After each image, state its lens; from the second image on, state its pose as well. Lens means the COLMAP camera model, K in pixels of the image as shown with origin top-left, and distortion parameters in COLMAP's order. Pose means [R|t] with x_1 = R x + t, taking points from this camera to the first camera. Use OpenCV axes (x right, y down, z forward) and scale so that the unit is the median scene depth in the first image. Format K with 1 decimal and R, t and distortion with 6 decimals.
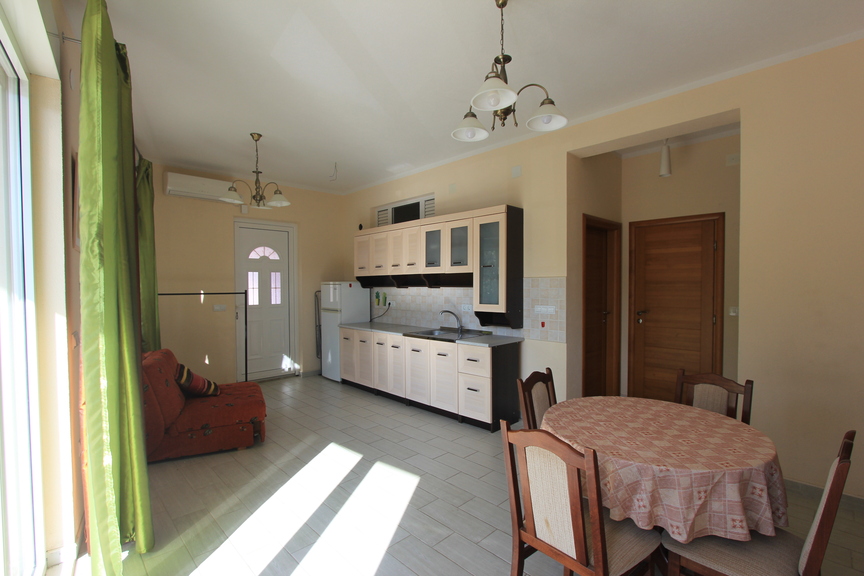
lens RADIAL K [[400.8, 0, 431.5], [0, 400.8, 289.5], [0, 0, 1]] dist [-0.016428, 0.000085]
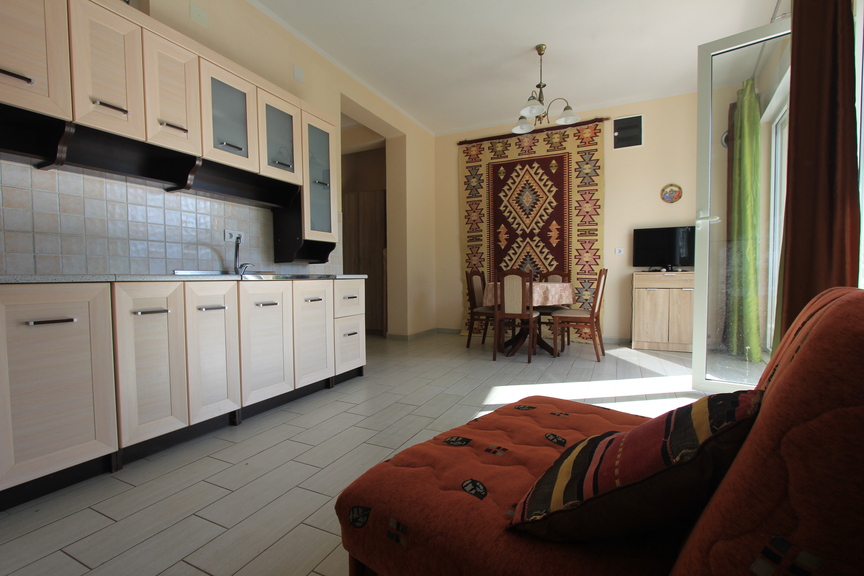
lens RADIAL K [[400.8, 0, 432.4], [0, 400.8, 282.7], [0, 0, 1]] dist [-0.016428, 0.000085]
pose [[-0.347686, -0.008866, 0.937569, -0.622419], [0.017642, 0.999716, 0.015996, 0.119006], [-0.937445, 0.022102, -0.347431, 0.983831]]
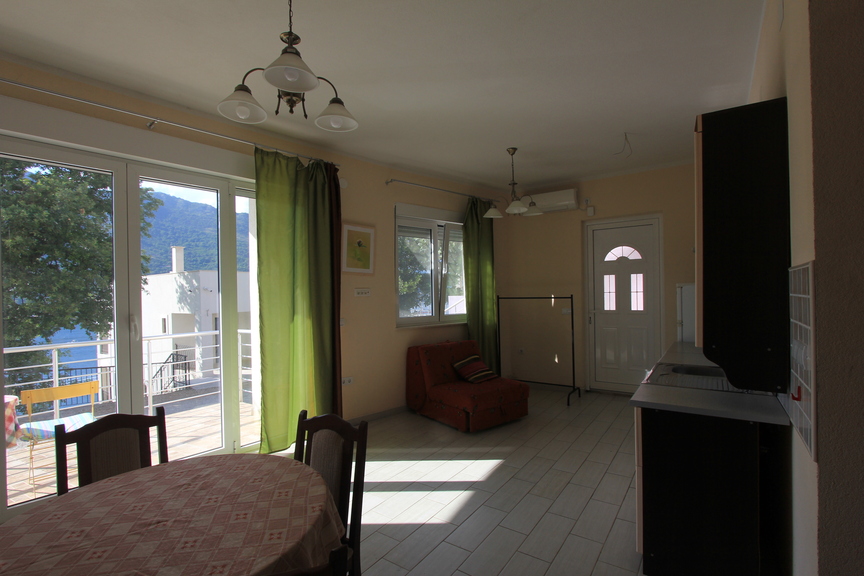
lens RADIAL K [[400.8, 0, 430.5], [0, 400.8, 292.1], [0, 0, 1]] dist [-0.016428, 0.000085]
pose [[0.177549, -0.000985, -0.984111, 0.506884], [0.005194, 0.999987, -0.000063, -0.007267], [0.984098, -0.005100, 0.177552, 0.531540]]
